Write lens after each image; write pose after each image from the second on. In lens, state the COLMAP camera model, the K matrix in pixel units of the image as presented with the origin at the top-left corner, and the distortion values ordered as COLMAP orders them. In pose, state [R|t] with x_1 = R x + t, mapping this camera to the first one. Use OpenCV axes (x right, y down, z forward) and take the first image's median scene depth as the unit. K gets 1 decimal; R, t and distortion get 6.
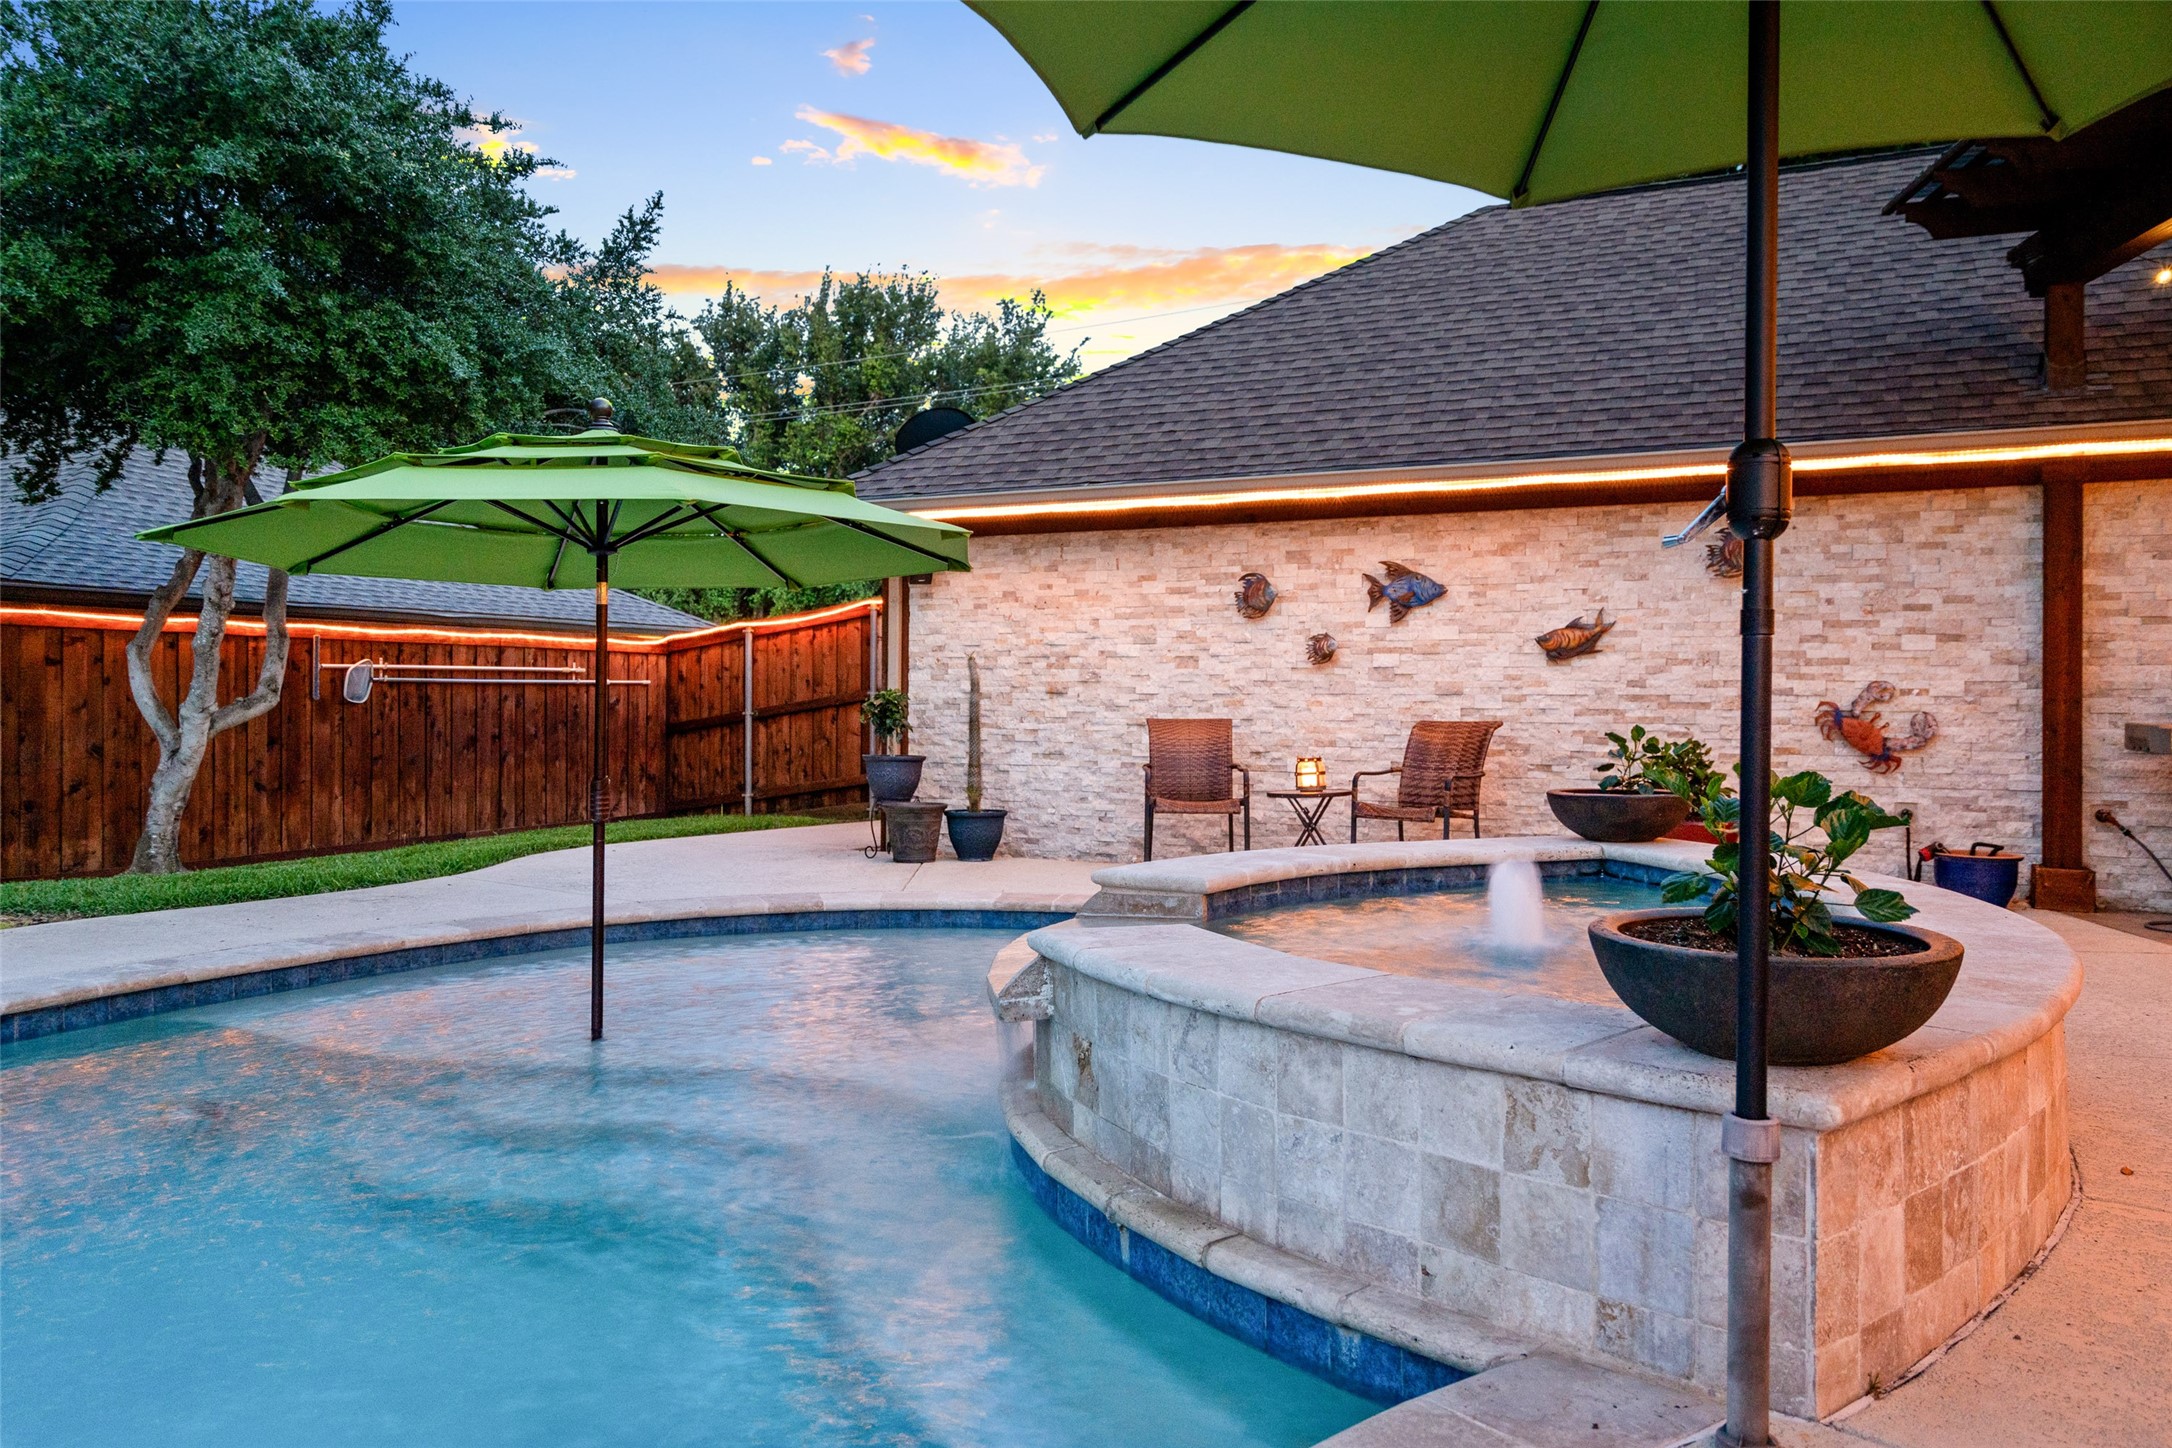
lens RADIAL K [[1534.5, 0, 1084.2], [0, 1534.5, 708.6], [0, 0, 1]] dist [-0.005712, -0.000401]
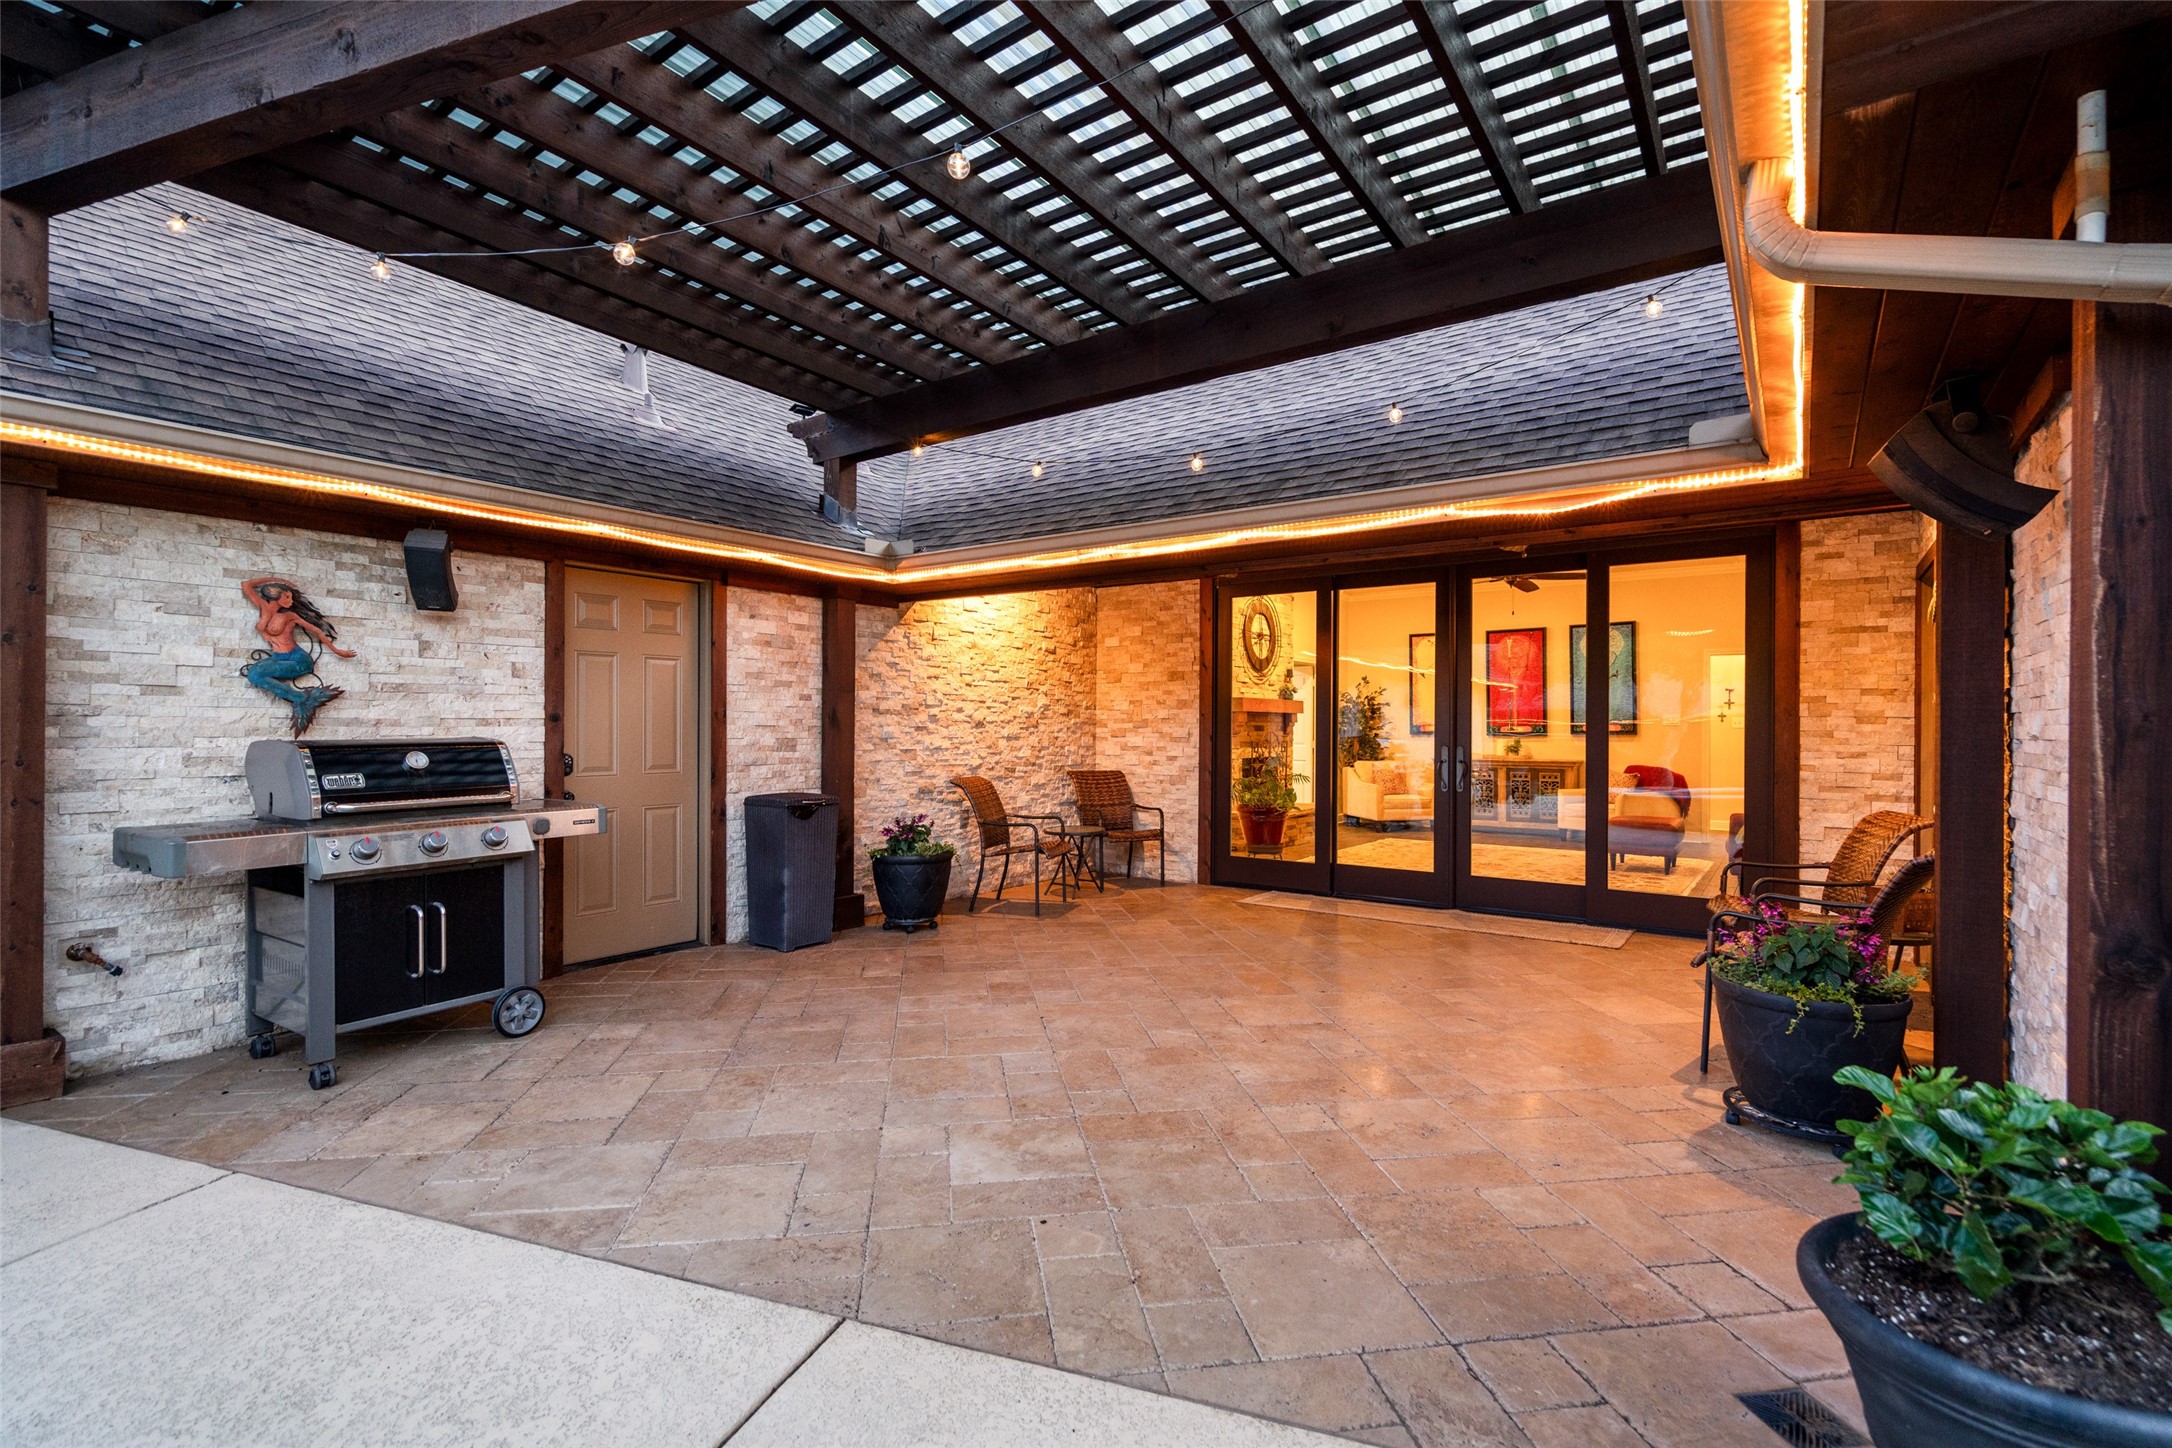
lens RADIAL K [[995.3, 0, 1086.0], [0, 995.3, 714.9], [0, 0, 1]] dist [-0.000140, 0.000240]
pose [[0.184283, 0.012152, 0.982798, 0.250878], [0.007957, 0.999872, -0.013855, -0.029727], [-0.982841, 0.010373, 0.184163, 0.384969]]
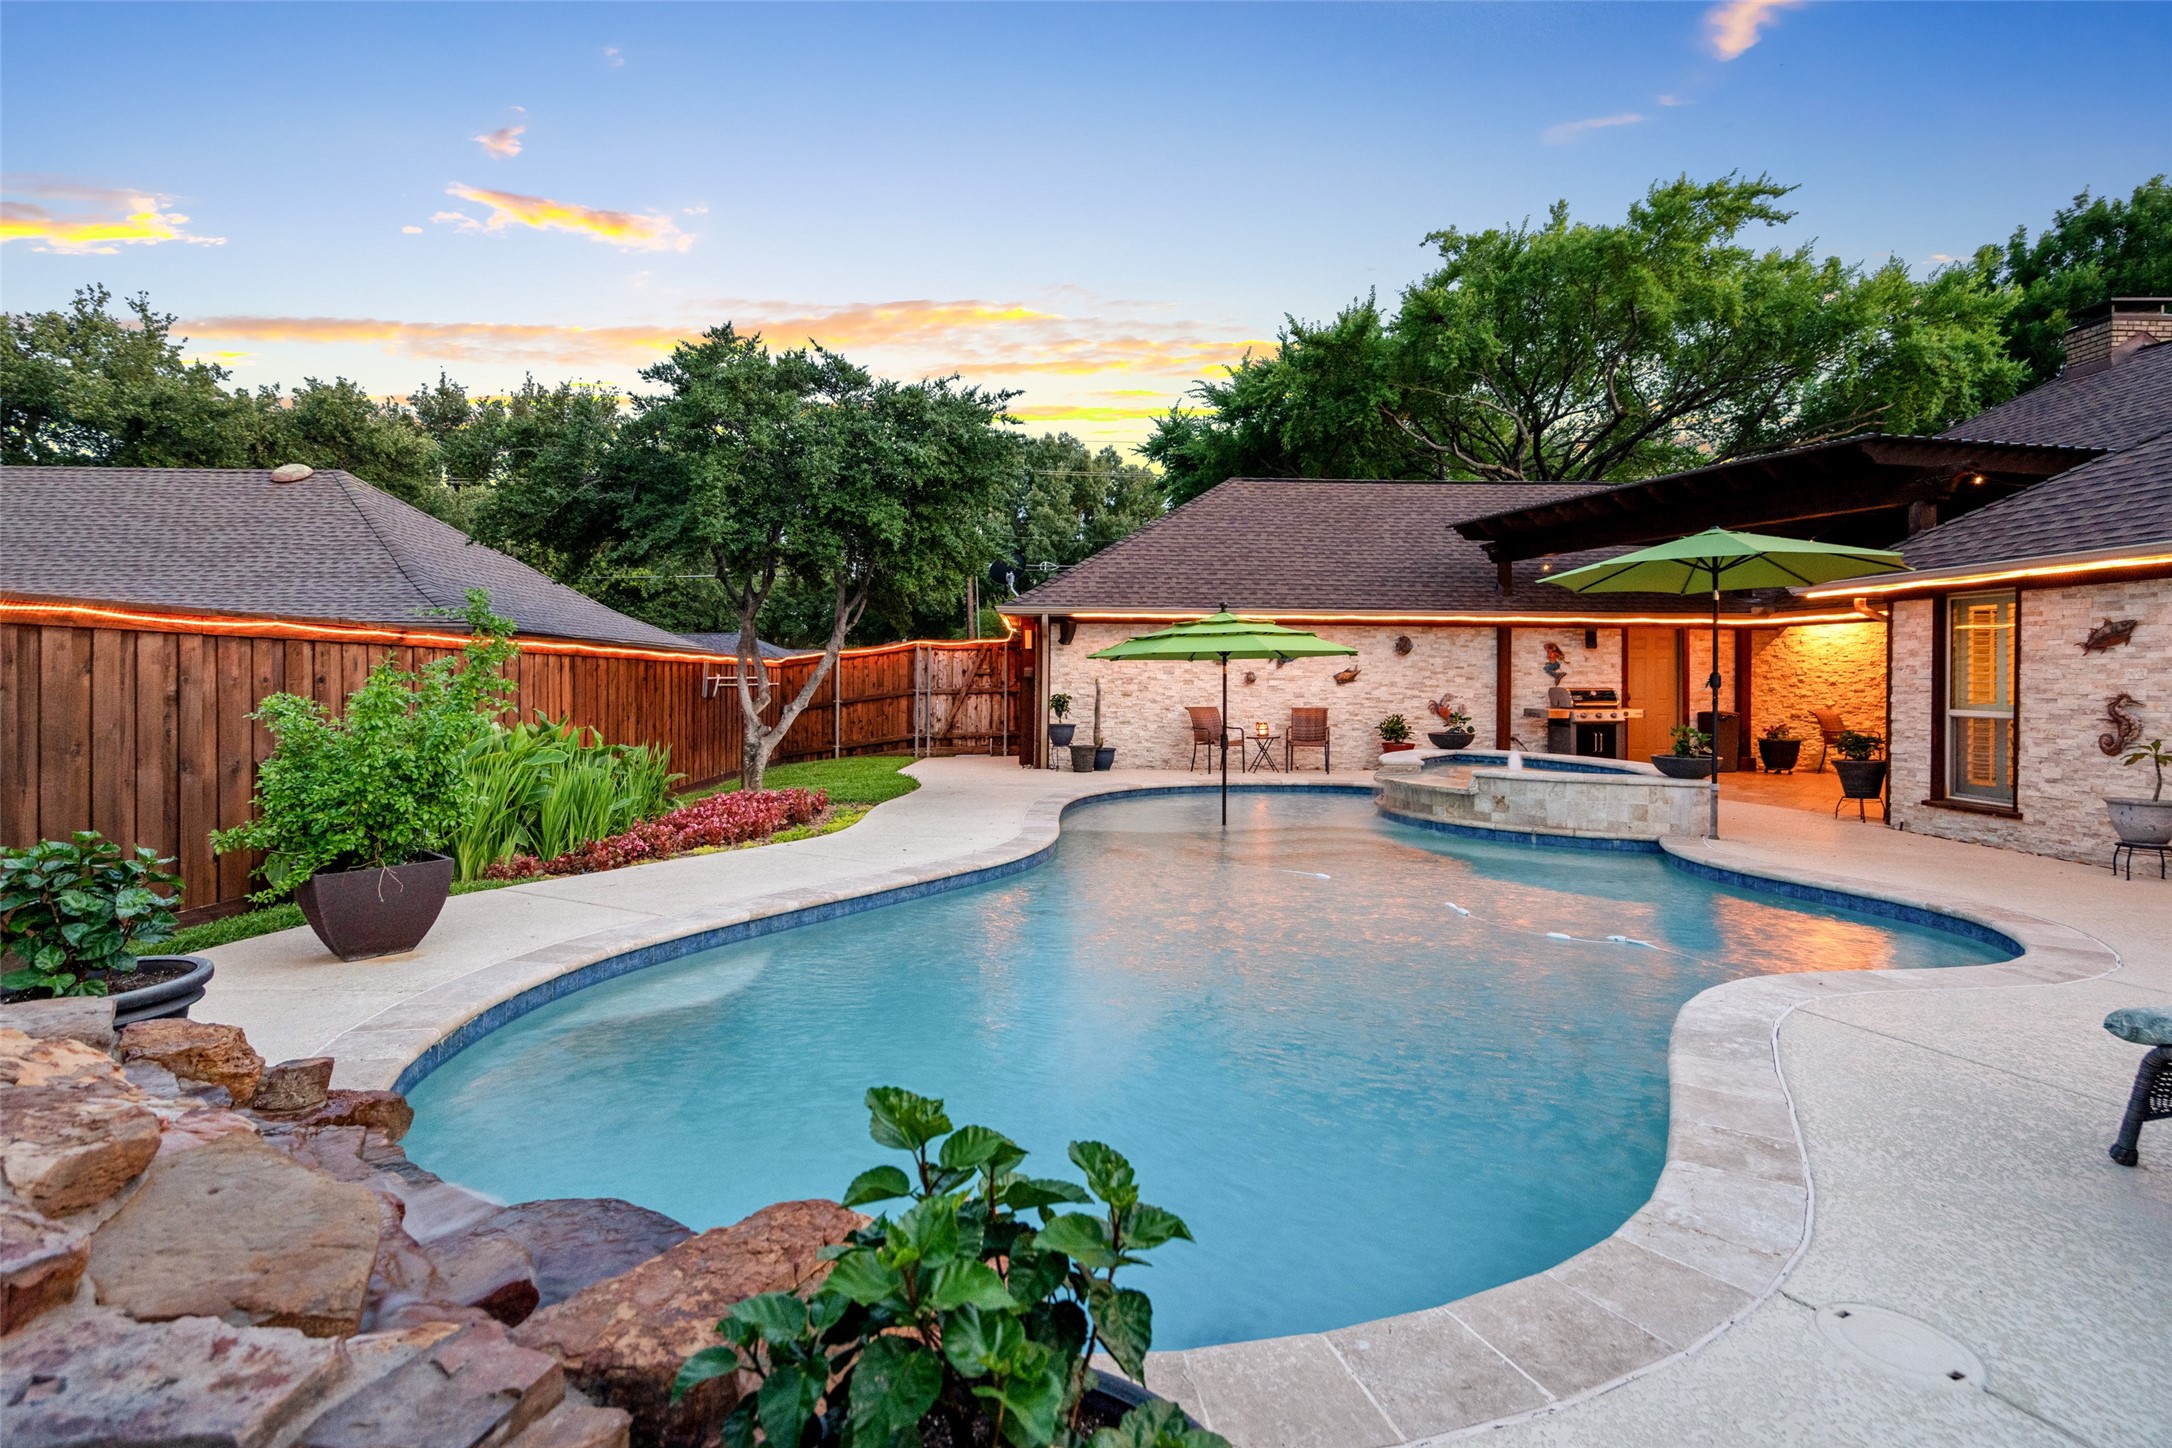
lens RADIAL K [[1028.5, 0, 1080.4], [0, 1028.5, 666.4], [0, 0, 1]] dist [-0.009240, 0.001830]
pose [[0.891057, 0.011095, 0.453755, -0.886039], [-0.002896, 0.999820, -0.018759, -0.027740], [-0.453882, 0.015402, 0.890929, -0.360452]]
